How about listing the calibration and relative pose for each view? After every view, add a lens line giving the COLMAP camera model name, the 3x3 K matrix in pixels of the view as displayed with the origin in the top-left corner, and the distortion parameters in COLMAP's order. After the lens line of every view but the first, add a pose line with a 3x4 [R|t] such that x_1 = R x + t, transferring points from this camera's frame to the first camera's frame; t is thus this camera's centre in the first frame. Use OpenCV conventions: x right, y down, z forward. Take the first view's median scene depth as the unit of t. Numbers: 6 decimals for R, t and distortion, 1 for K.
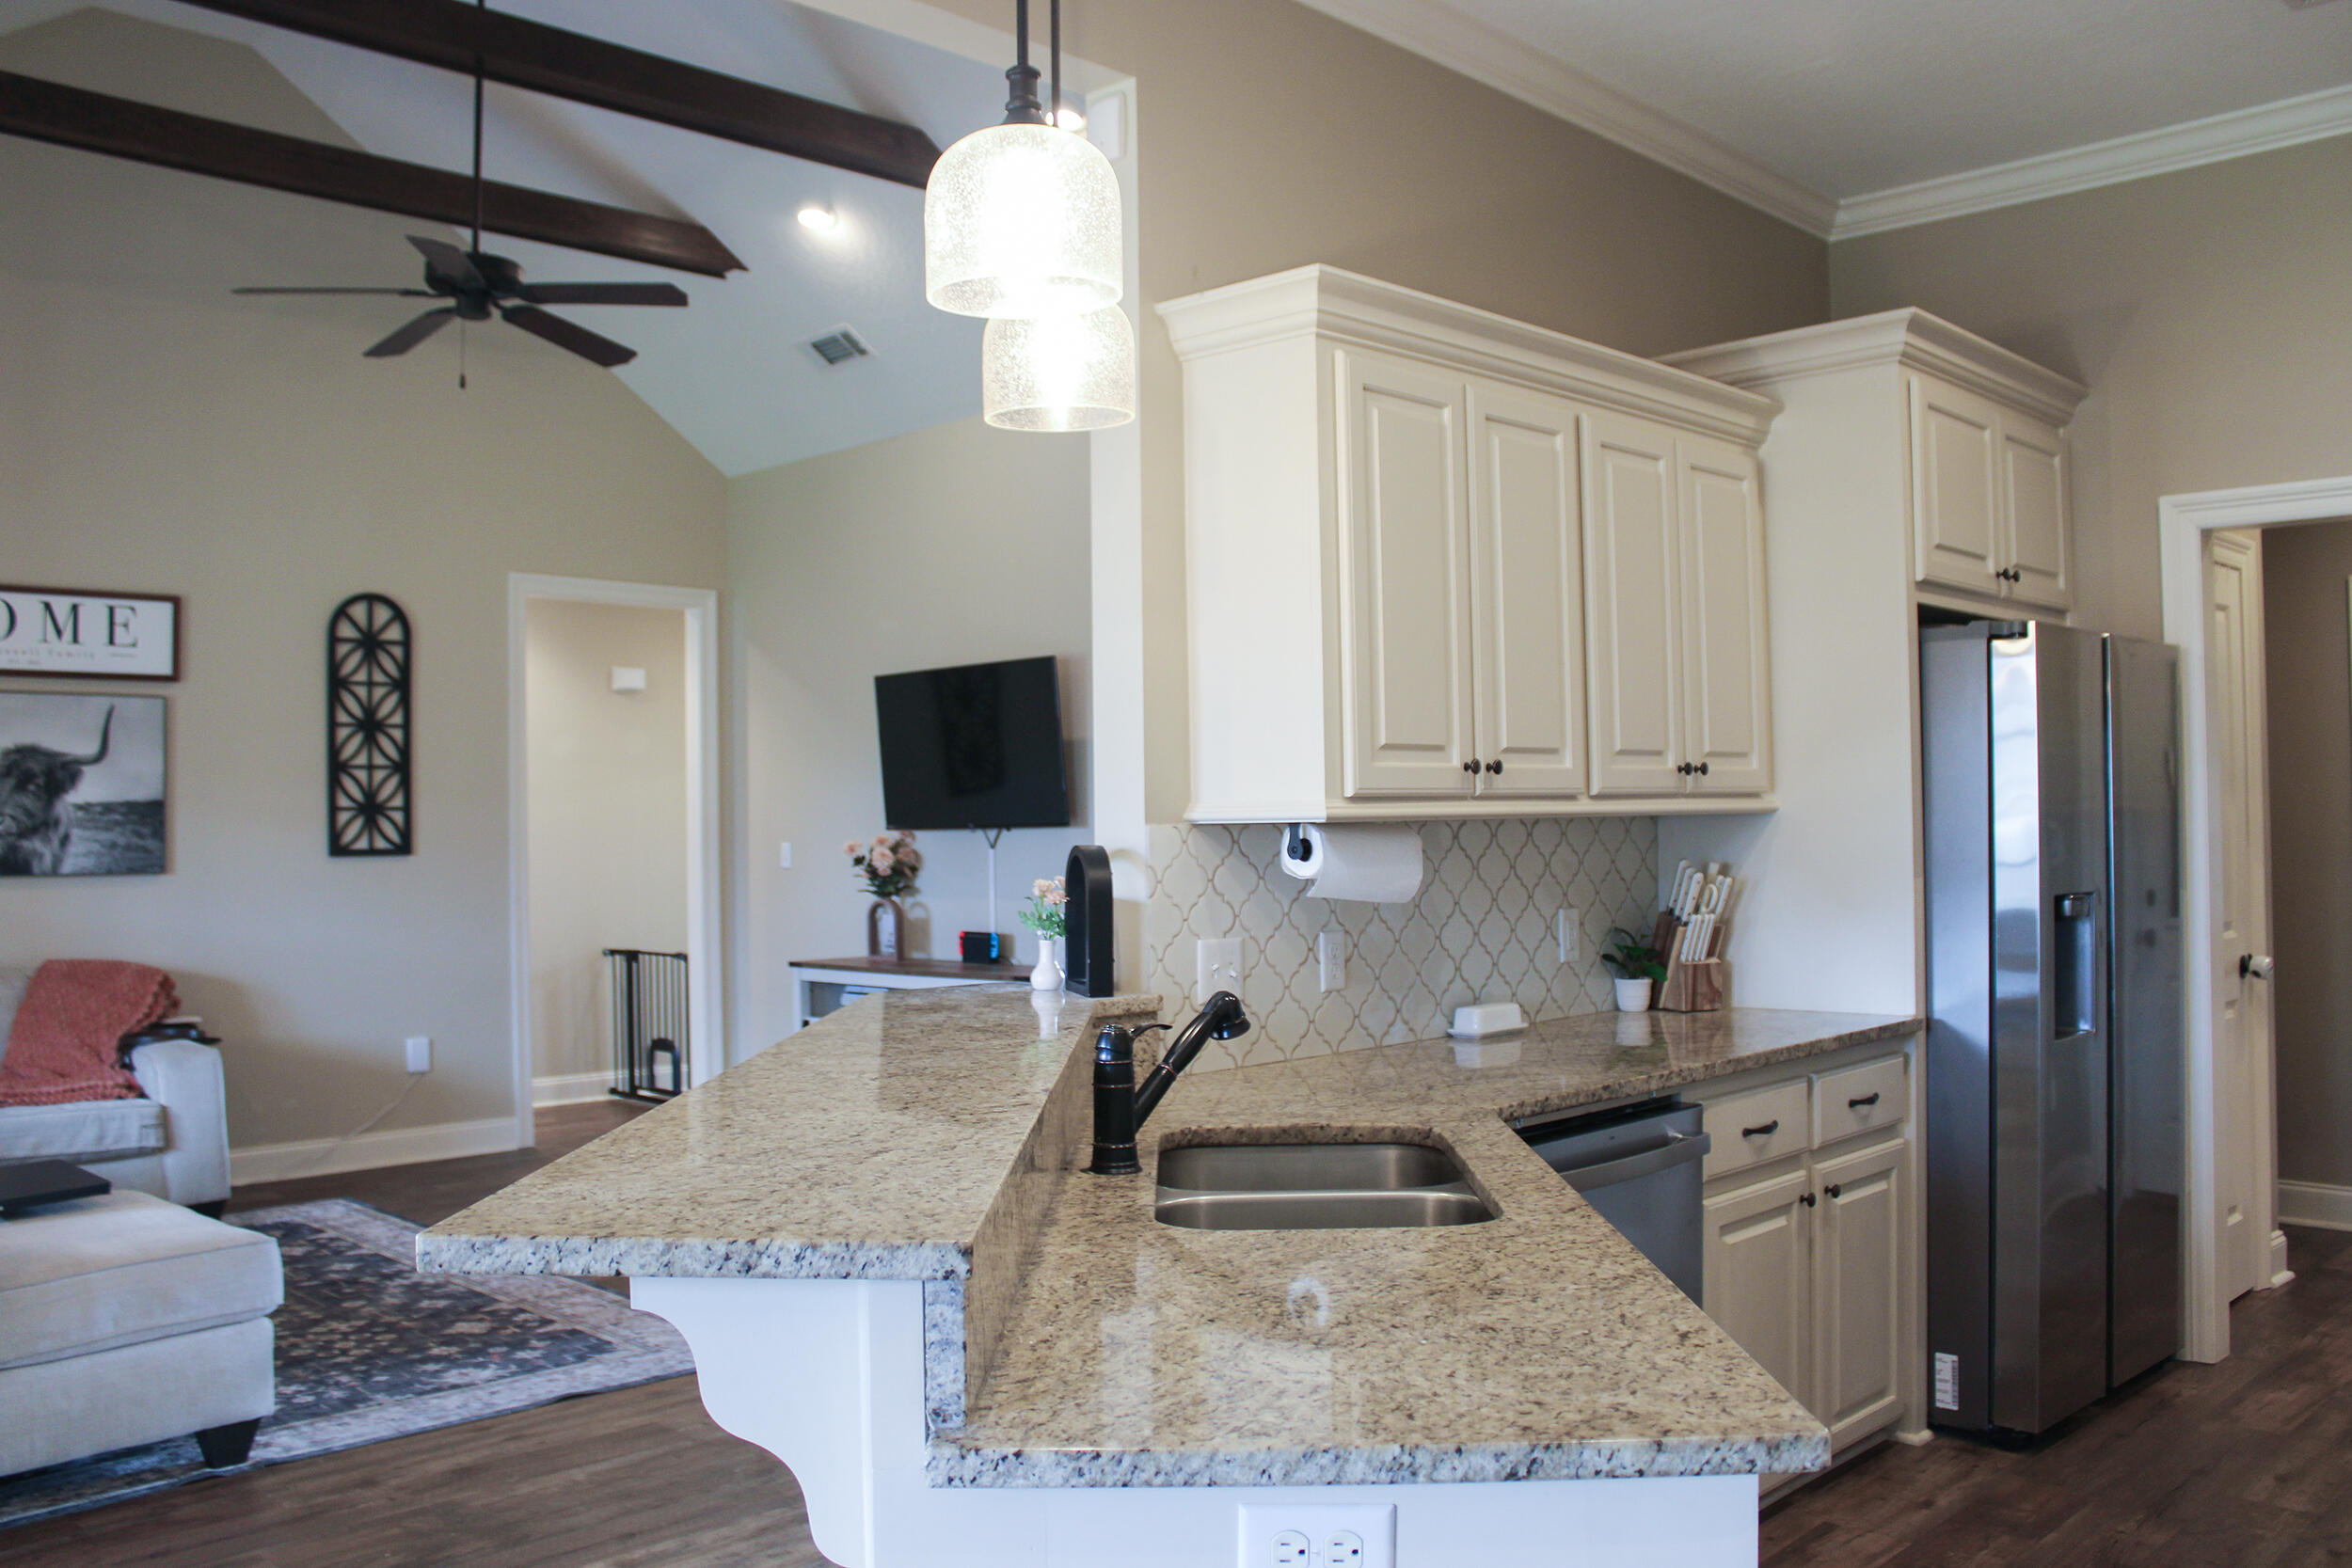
lens RADIAL K [[1970.0, 0, 1157.2], [0, 1970.0, 787.8], [0, 0, 1]] dist [-0.159013, 0.142380]
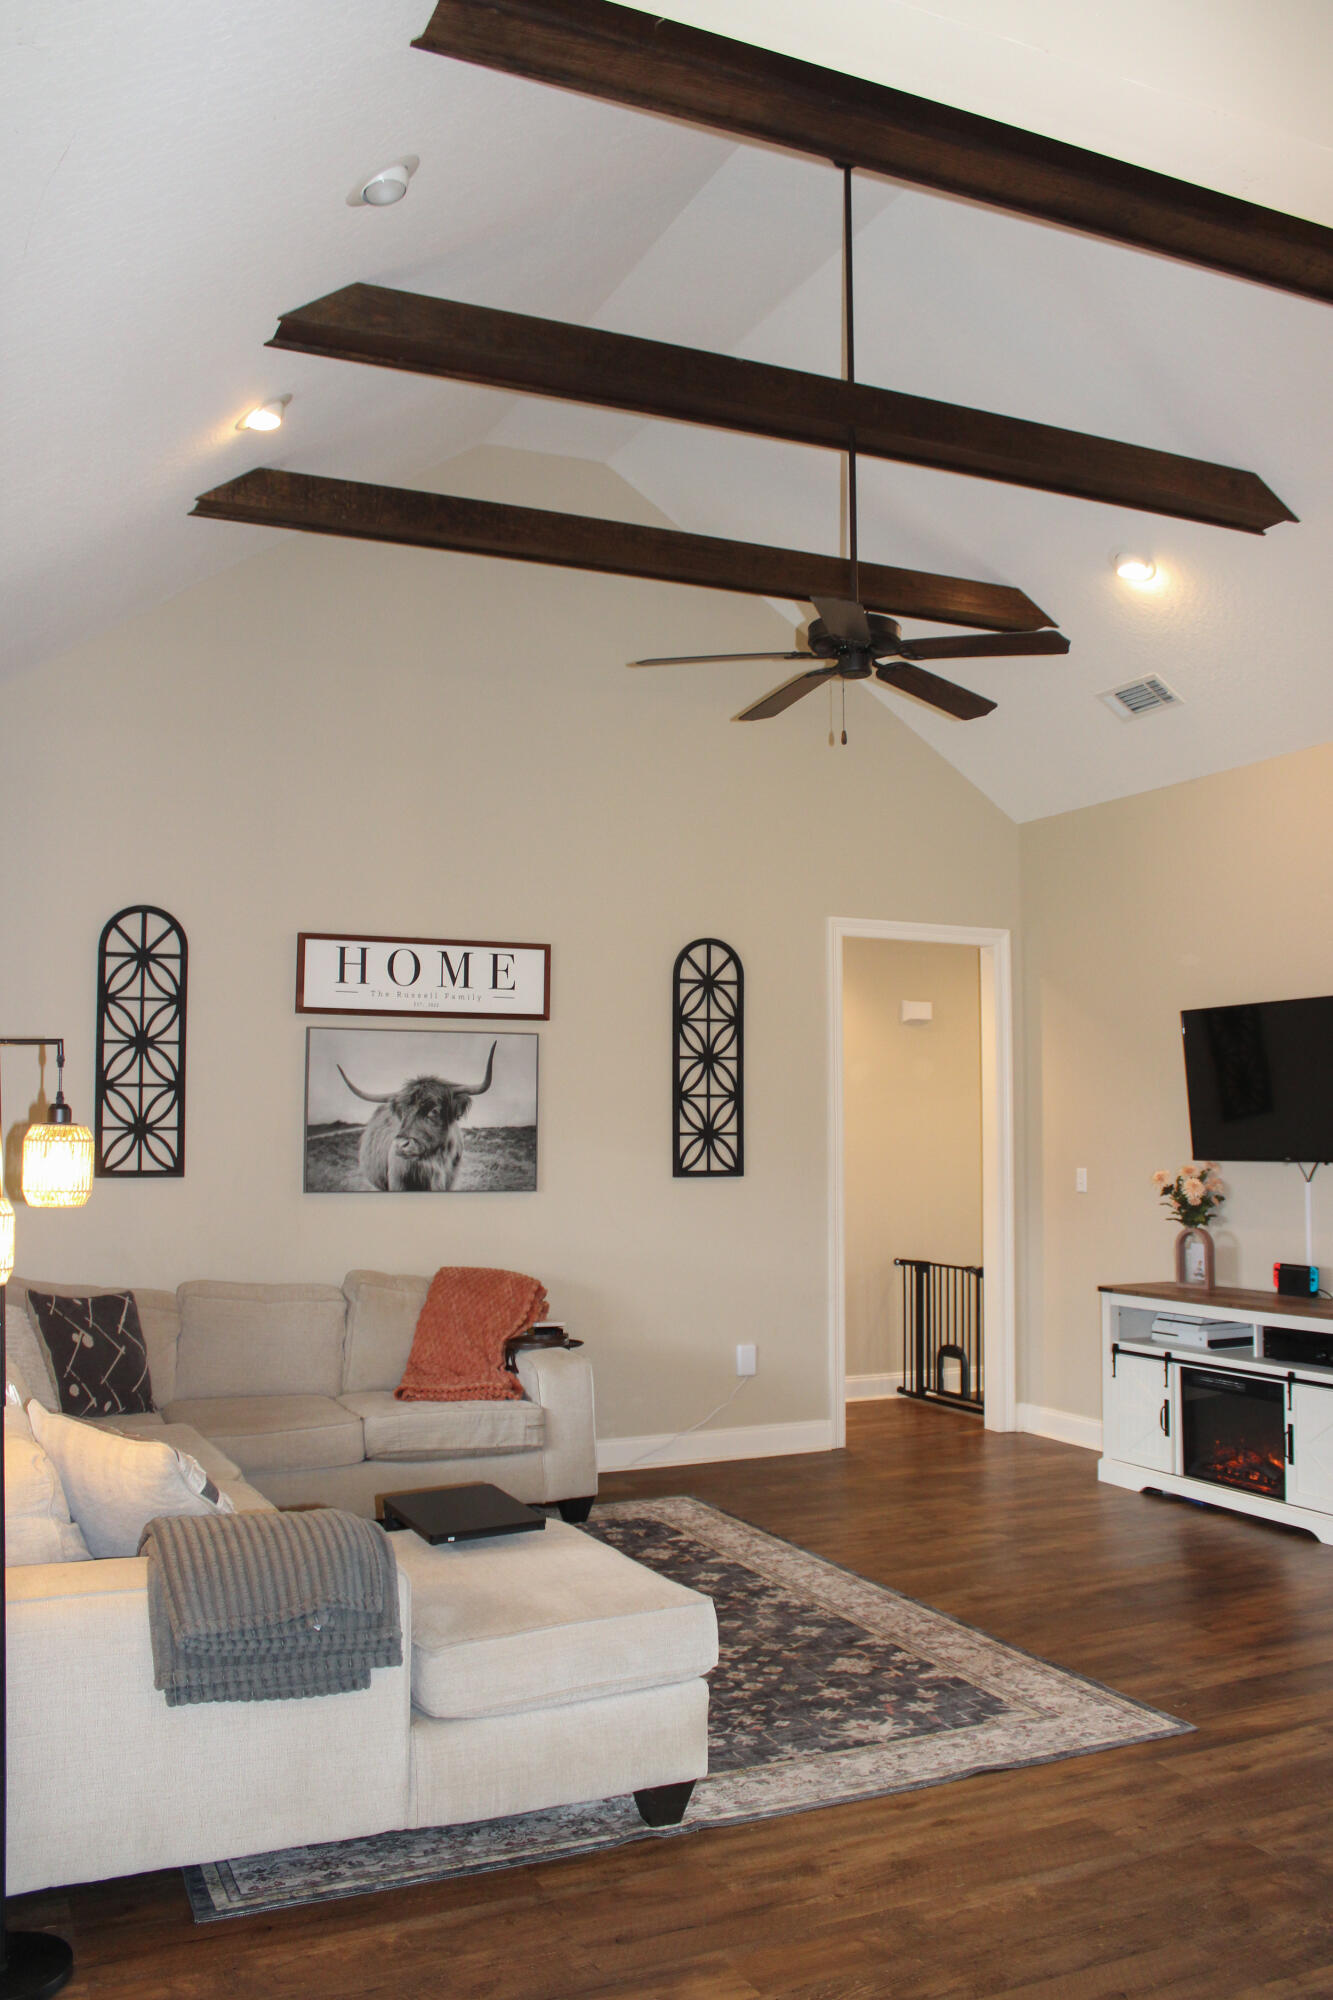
lens RADIAL K [[1675.3, 0, 651.6], [0, 1675.3, 994.3], [0, 0, 1]] dist [-0.159013, 0.142380]
pose [[0.934113, -0.012455, -0.356759, -0.138981], [-0.007757, 0.998447, -0.055168, -0.022688], [0.356892, 0.054301, 0.932566, 0.132766]]
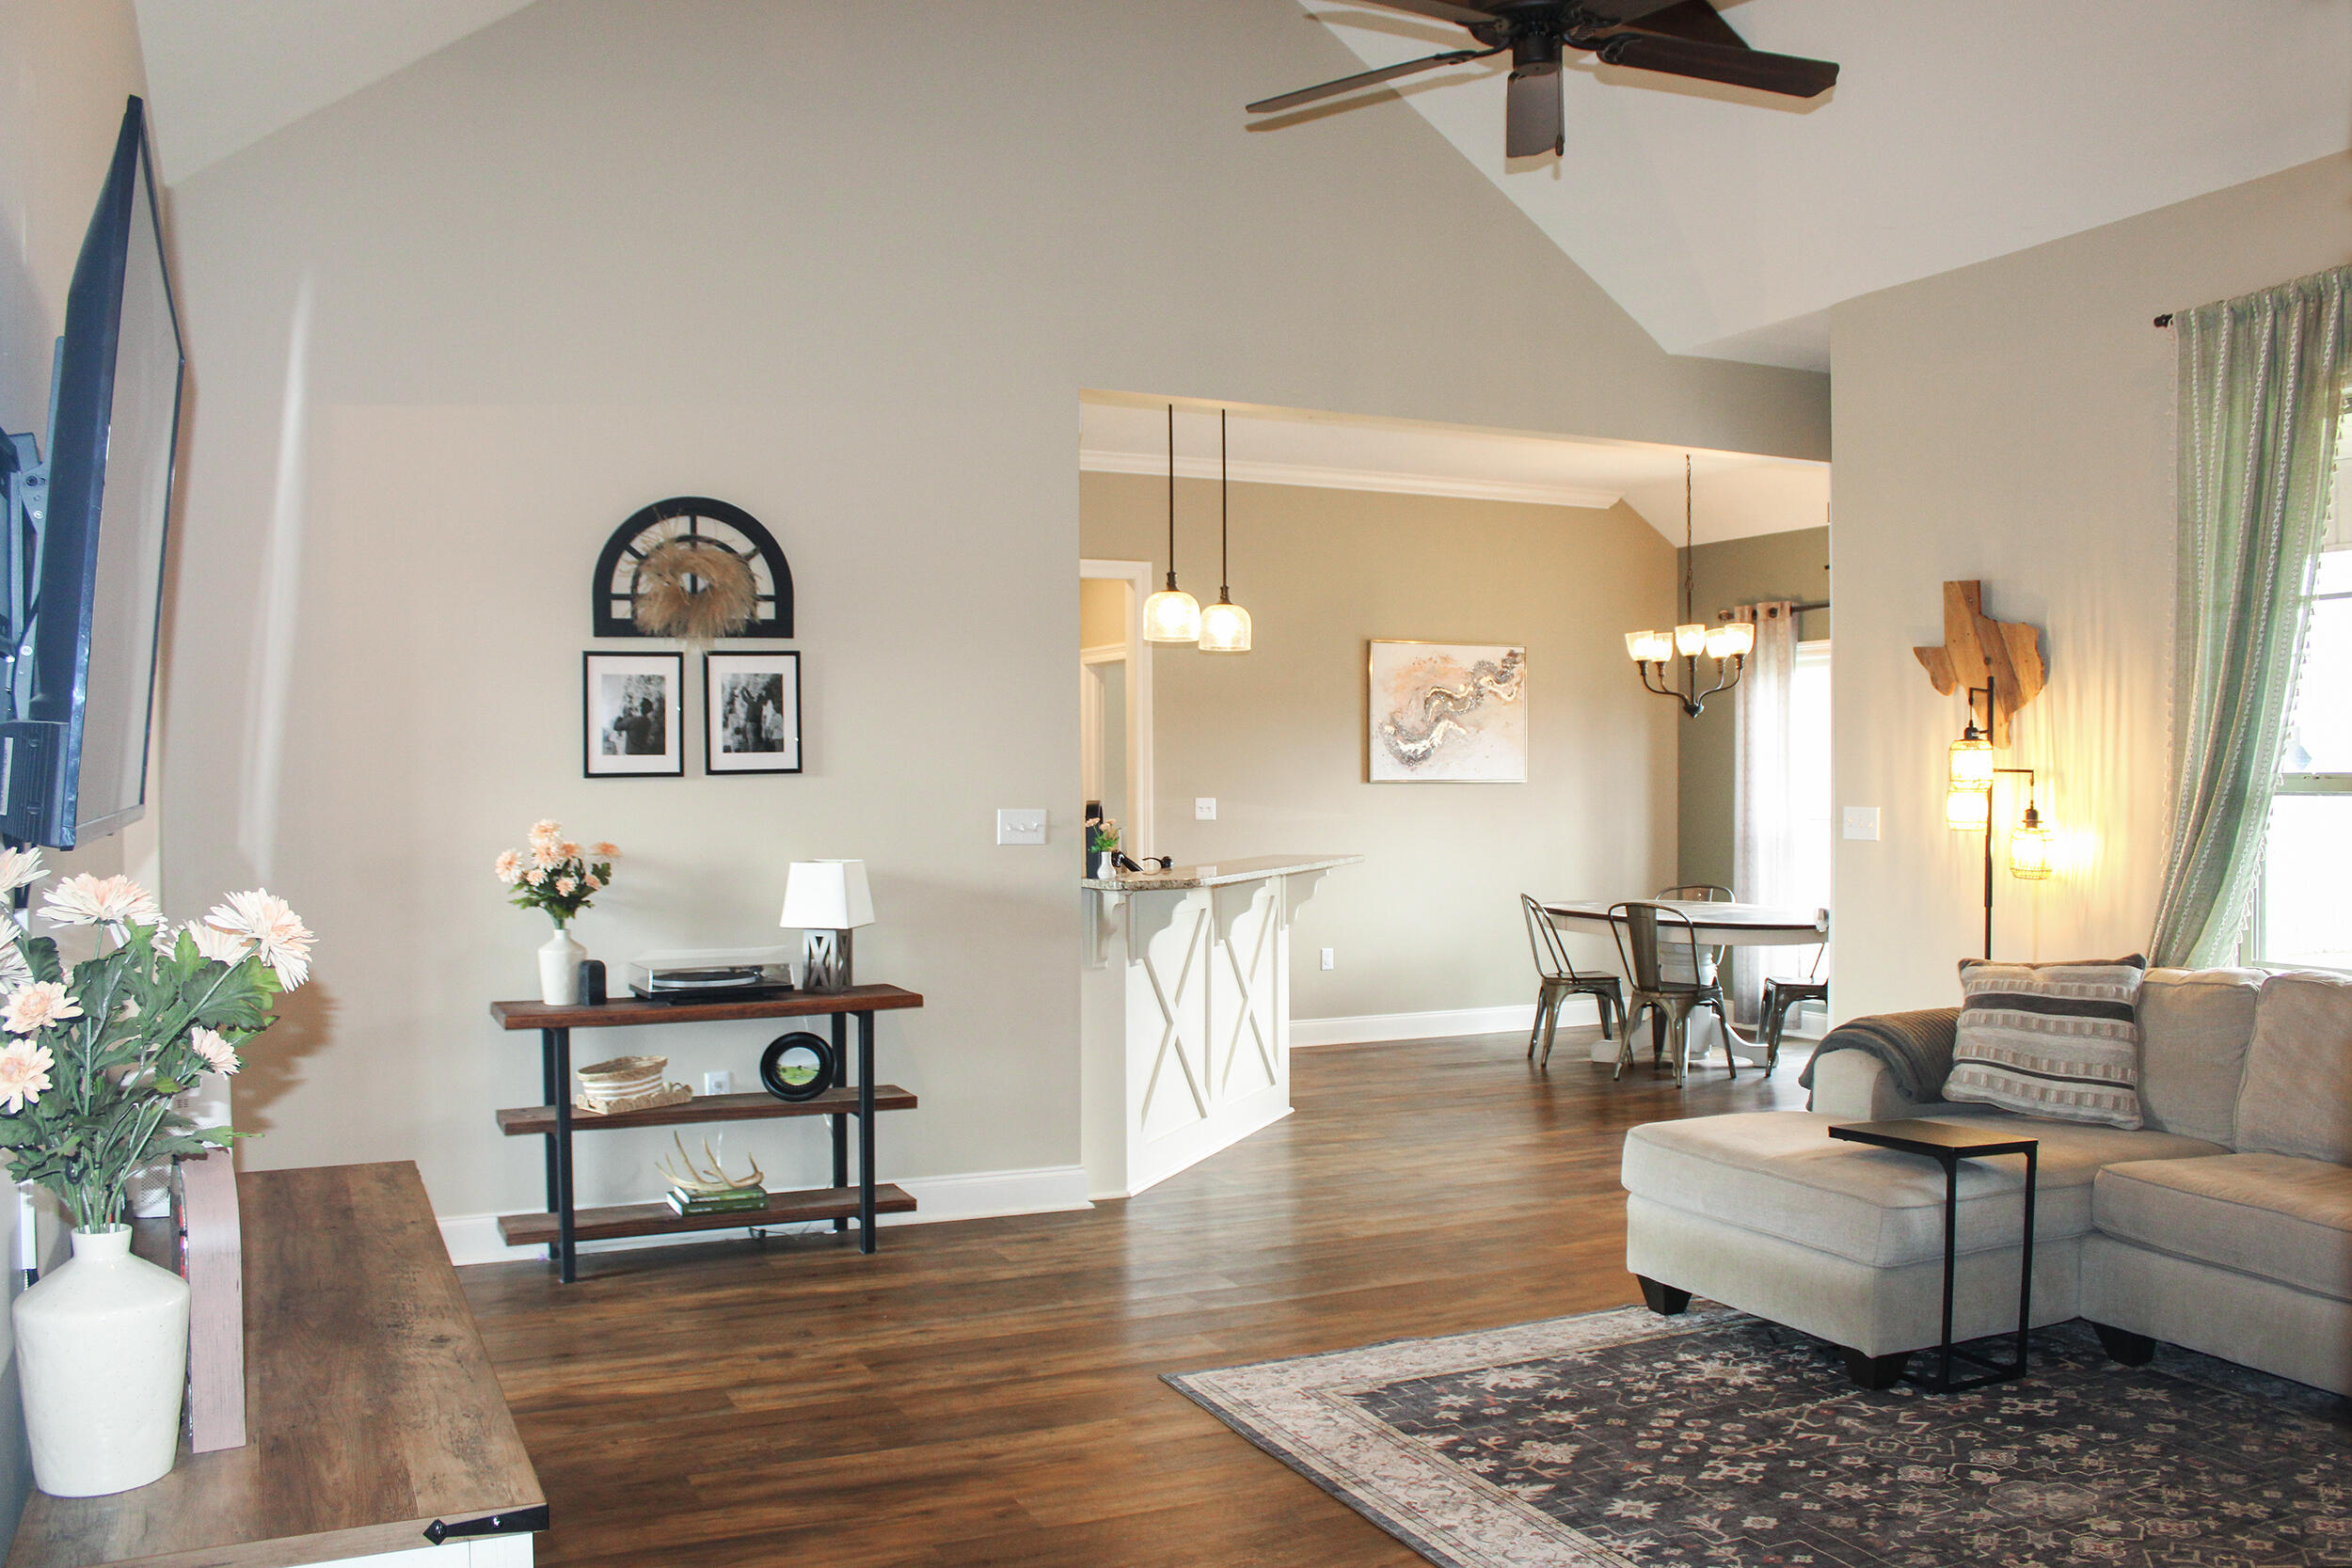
lens RADIAL K [[1970.0, 0, 1172.2], [0, 1970.0, 787.4], [0, 0, 1]] dist [-0.159013, 0.142380]
pose [[-0.942016, 0.015229, 0.335222, -0.458200], [0.010229, 0.999809, -0.016677, 0.029999], [-0.335411, -0.012281, -0.941992, 1.696244]]
